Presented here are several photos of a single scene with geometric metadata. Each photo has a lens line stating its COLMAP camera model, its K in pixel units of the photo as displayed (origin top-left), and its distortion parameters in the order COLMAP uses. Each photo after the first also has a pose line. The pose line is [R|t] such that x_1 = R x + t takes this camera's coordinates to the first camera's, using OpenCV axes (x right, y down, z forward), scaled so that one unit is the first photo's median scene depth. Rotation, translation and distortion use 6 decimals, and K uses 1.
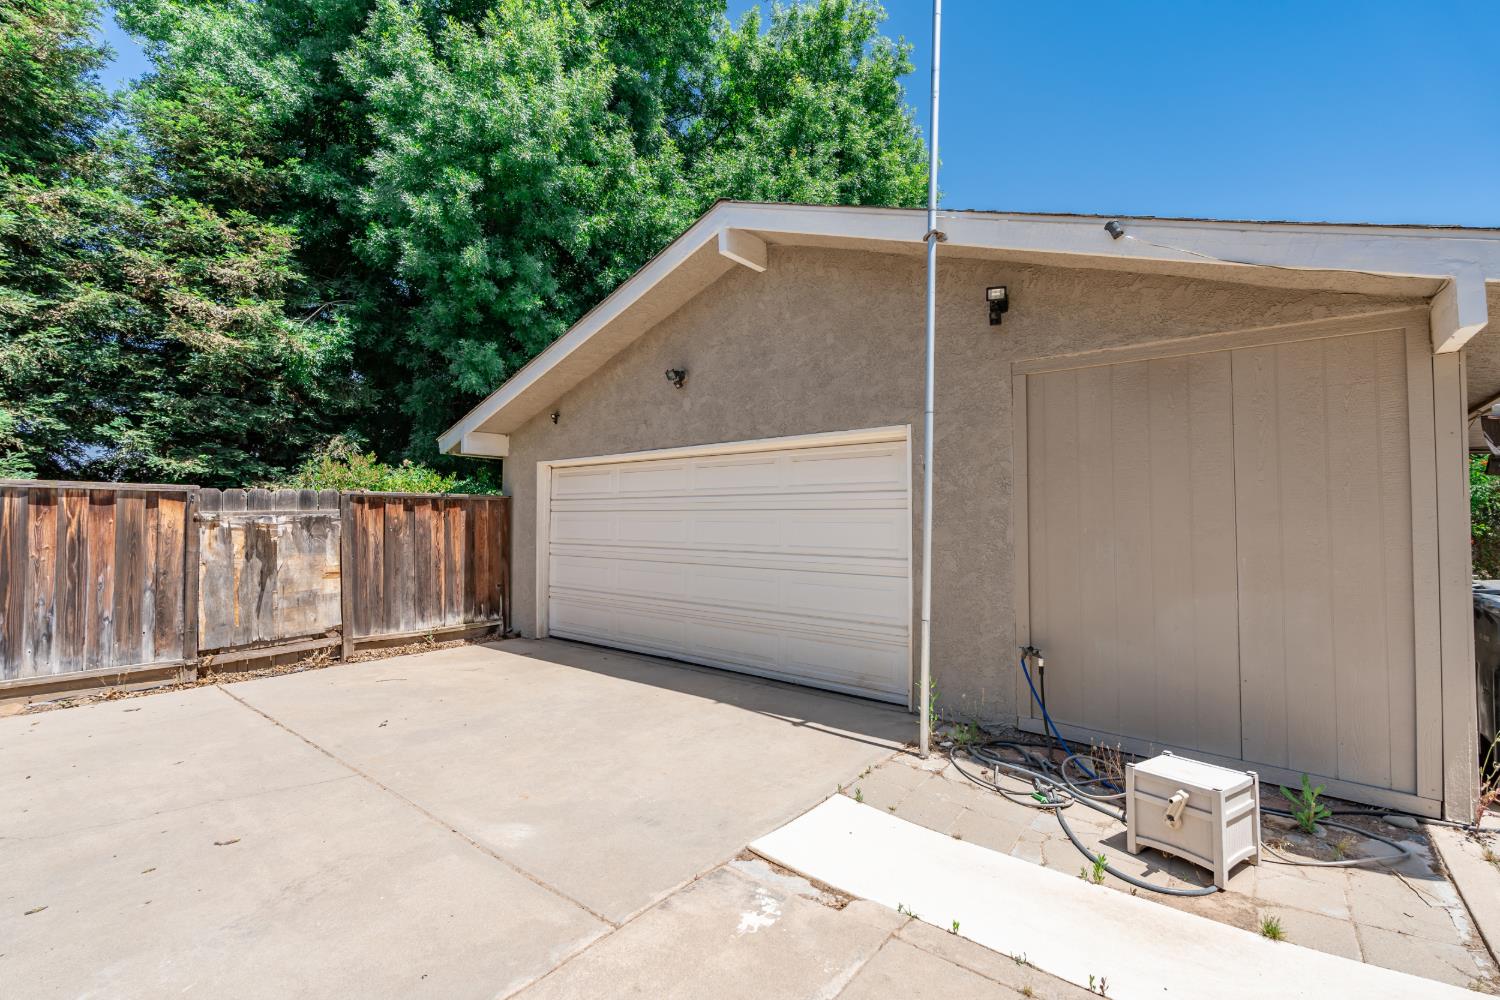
lens RADIAL K [[652.9, 0, 747.5], [0, 652.9, 502.2], [0, 0, 1]] dist [-0.006669, 0.001334]
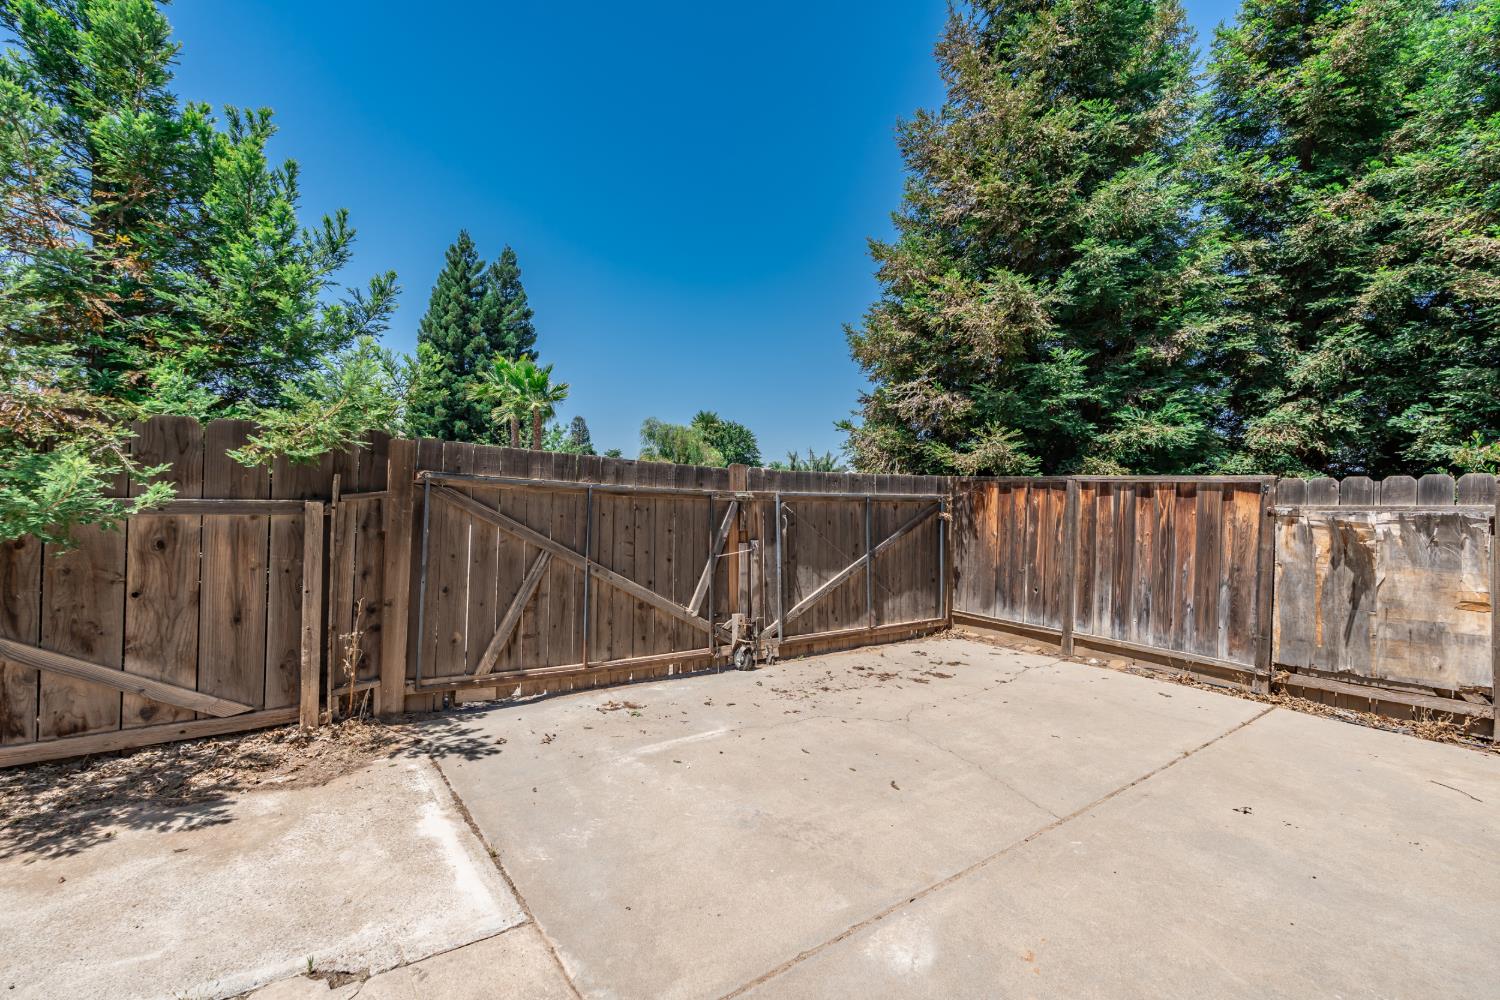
lens RADIAL K [[652.9, 0, 748.2], [0, 652.9, 499.4], [0, 0, 1]] dist [-0.006669, 0.001334]
pose [[-0.245347, -0.004846, -0.969423, 0.186394], [-0.008452, 0.999960, -0.002860, 0.015587], [0.969398, 0.007492, -0.245379, 0.523495]]
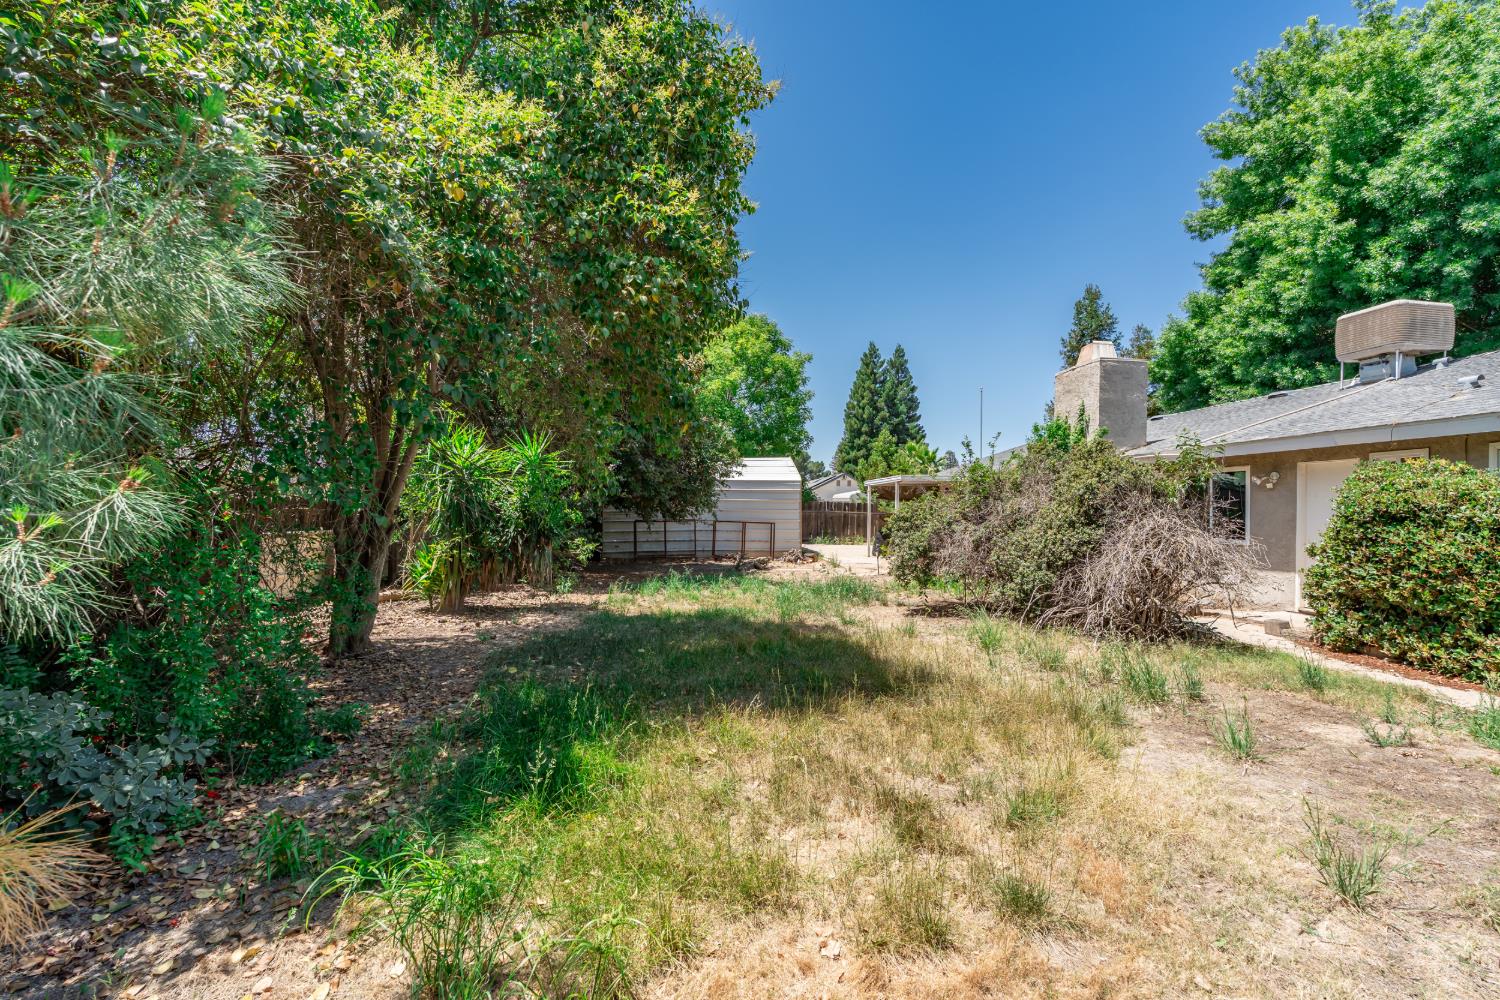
lens RADIAL K [[652.9, 0, 755.0], [0, 652.9, 503.8], [0, 0, 1]] dist [-0.006669, 0.001334]
pose [[-0.712498, -0.015506, -0.701503, 0.675948], [0.005043, 0.999617, -0.027218, 0.022944], [0.701656, -0.022930, -0.712147, 0.787295]]
